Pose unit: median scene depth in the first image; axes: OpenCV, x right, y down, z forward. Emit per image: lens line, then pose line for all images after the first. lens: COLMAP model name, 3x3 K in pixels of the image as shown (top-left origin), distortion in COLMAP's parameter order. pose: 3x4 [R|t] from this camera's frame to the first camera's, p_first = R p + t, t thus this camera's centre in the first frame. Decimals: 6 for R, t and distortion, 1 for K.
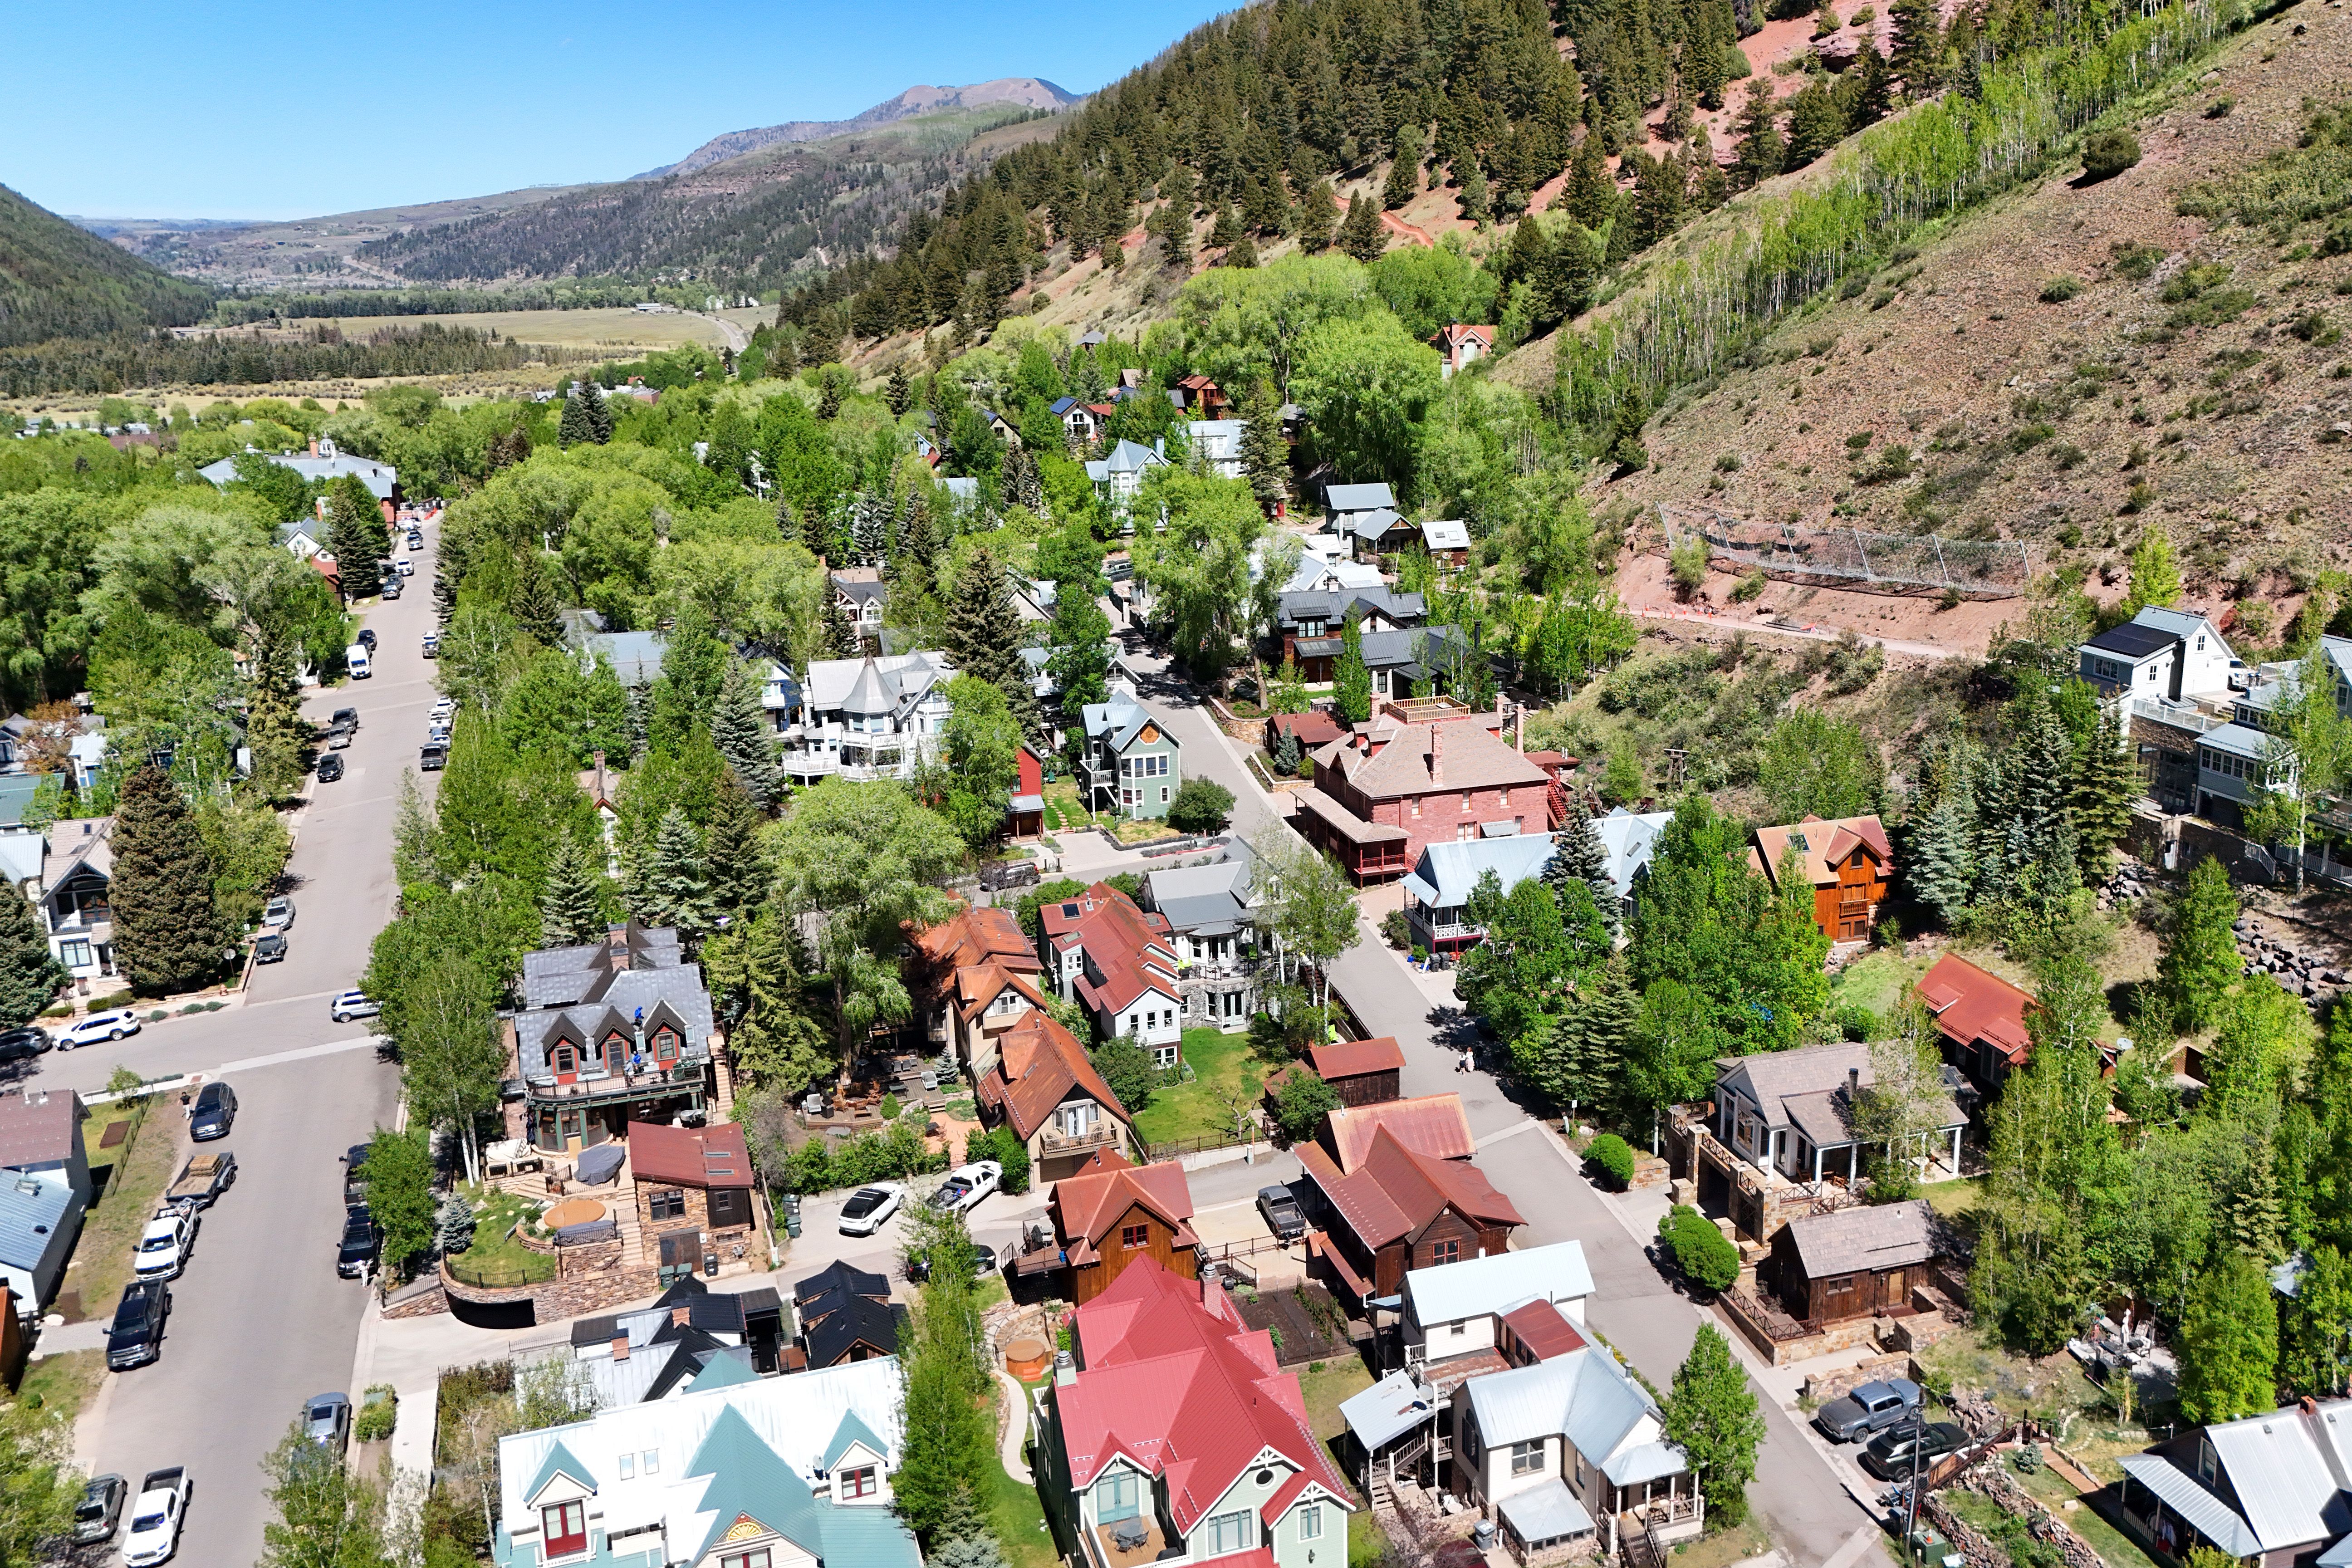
lens RADIAL K [[2161.1, 0, 1192.4], [0, 2161.1, 606.9], [0, 0, 1]] dist [0.048355, 0.000000]
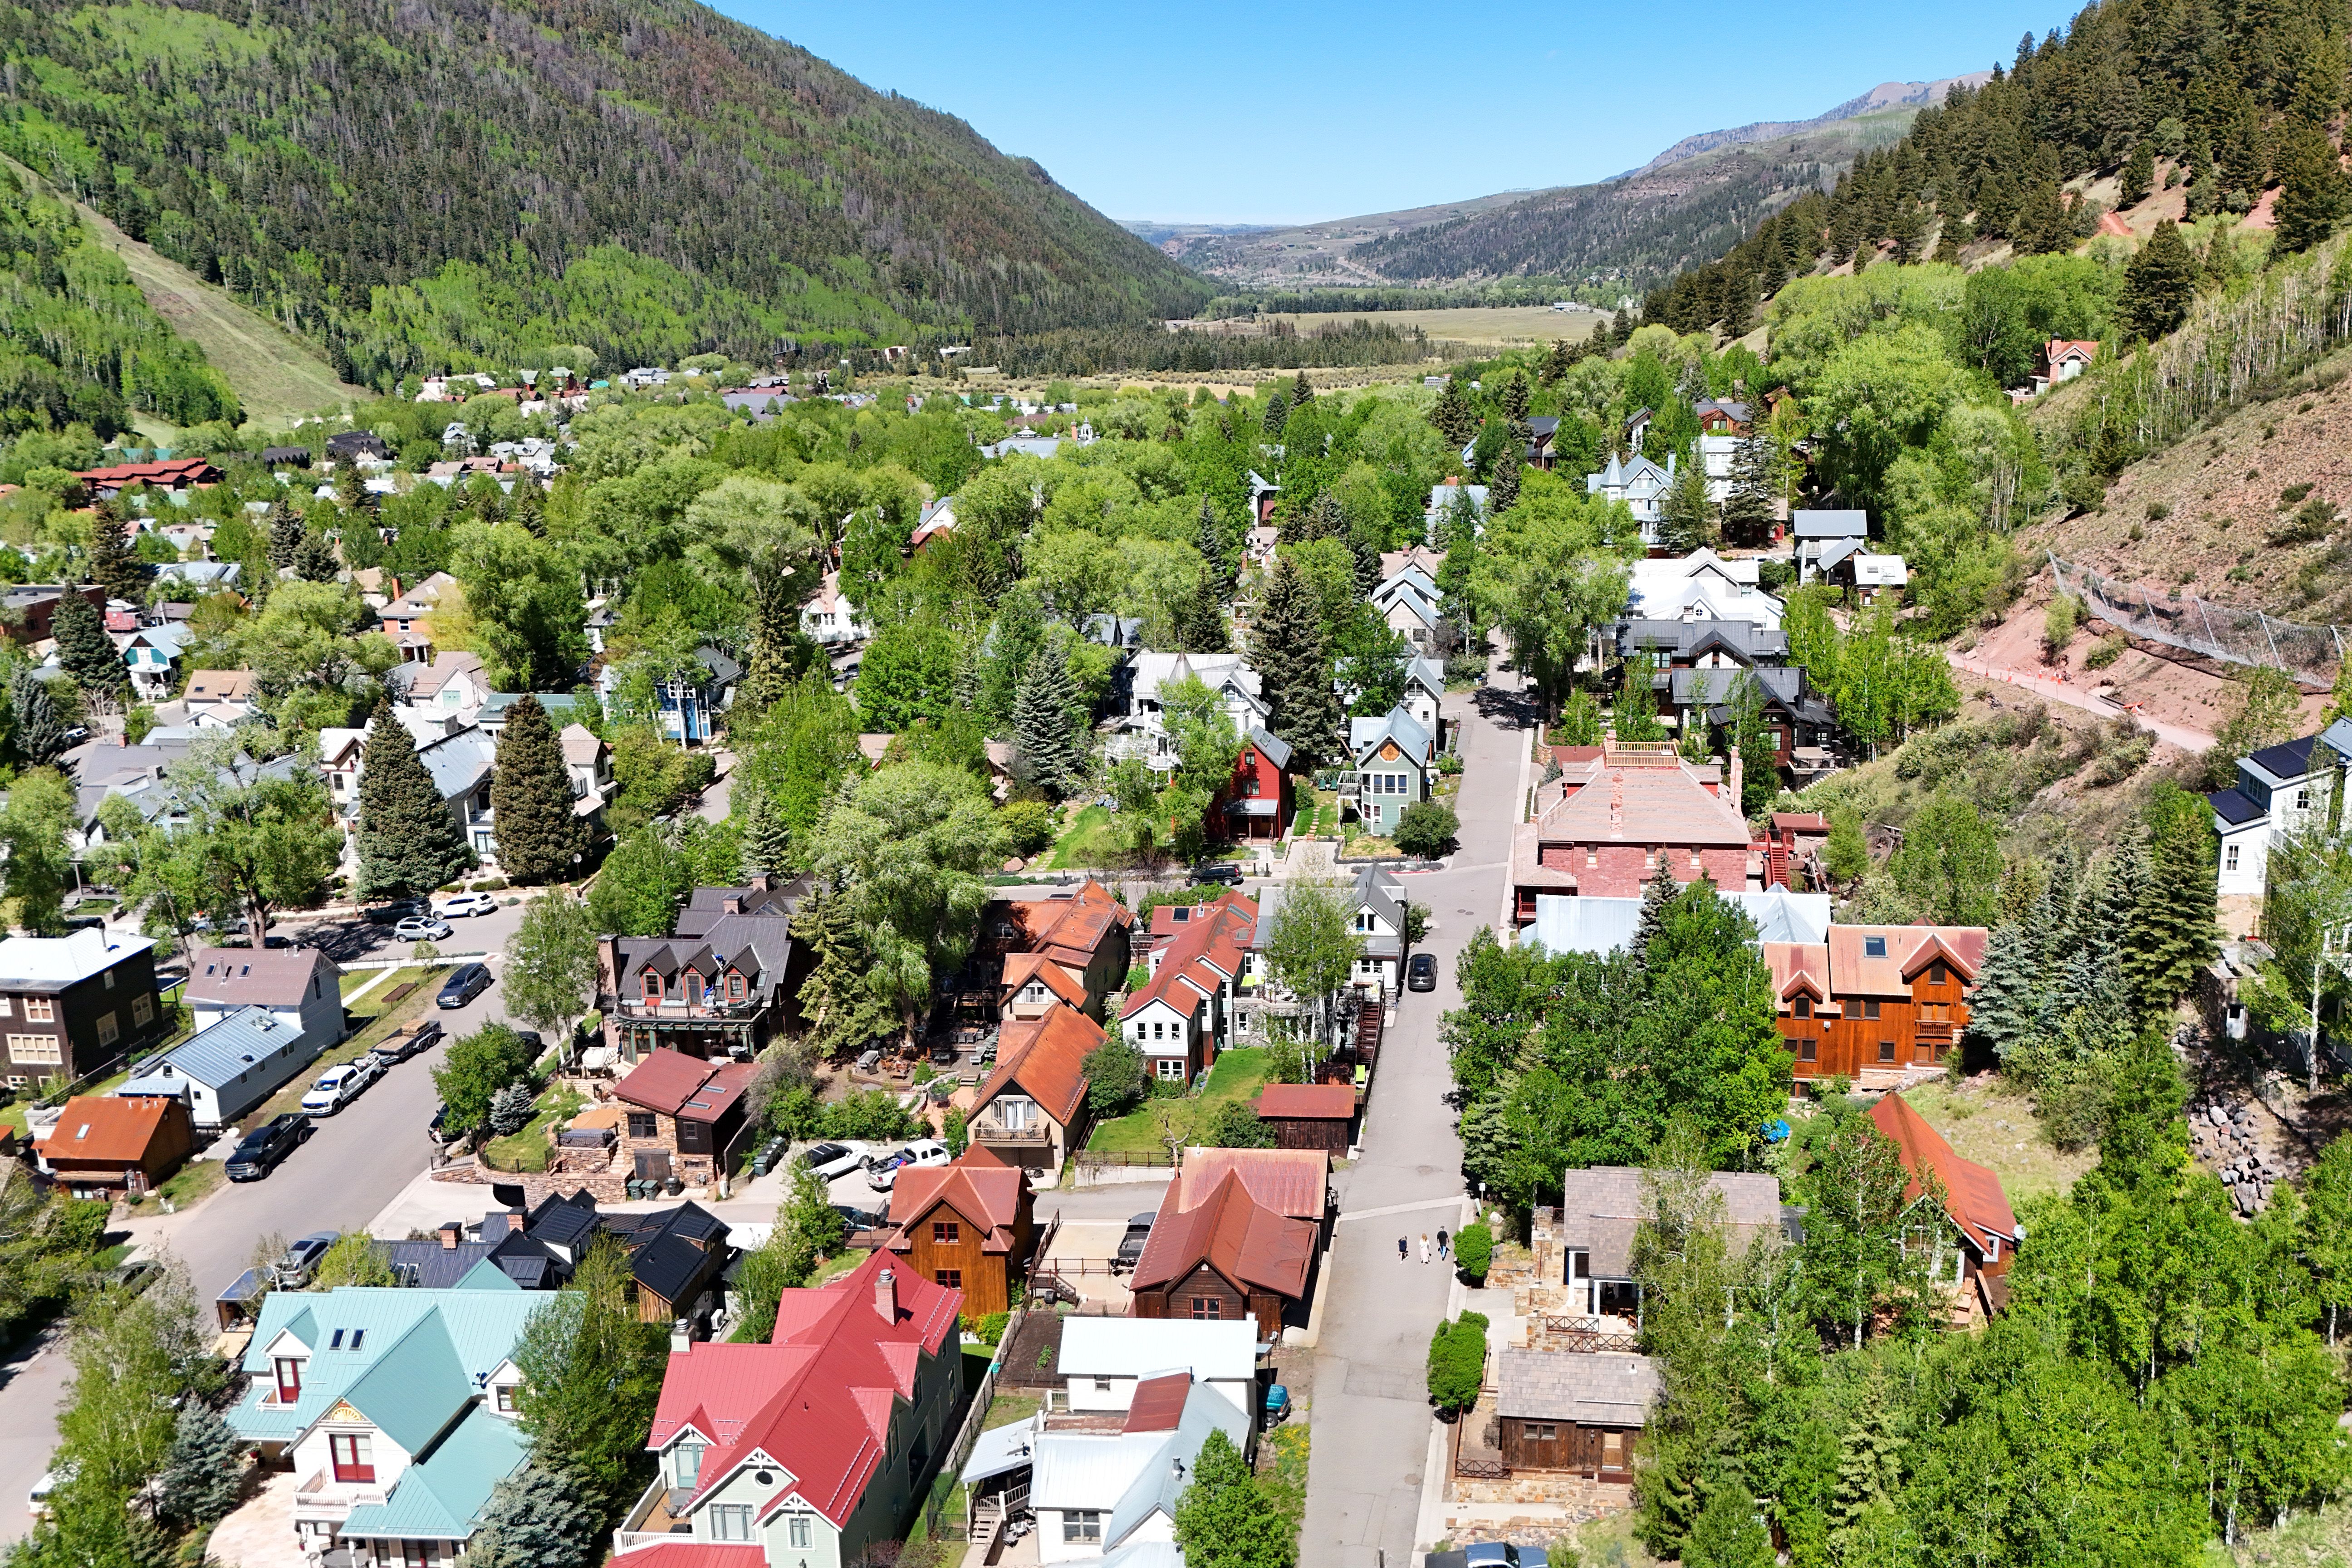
lens RADIAL K [[2048.6, 0, 1044.3], [0, 2048.6, 593.7], [0, 0, 1]] dist [0.069625, -0.064868]
pose [[0.912741, 0.067560, -0.402913, 0.303227], [-0.067325, 0.997622, 0.014765, -0.025323], [0.402952, 0.013650, 0.915119, 0.085026]]
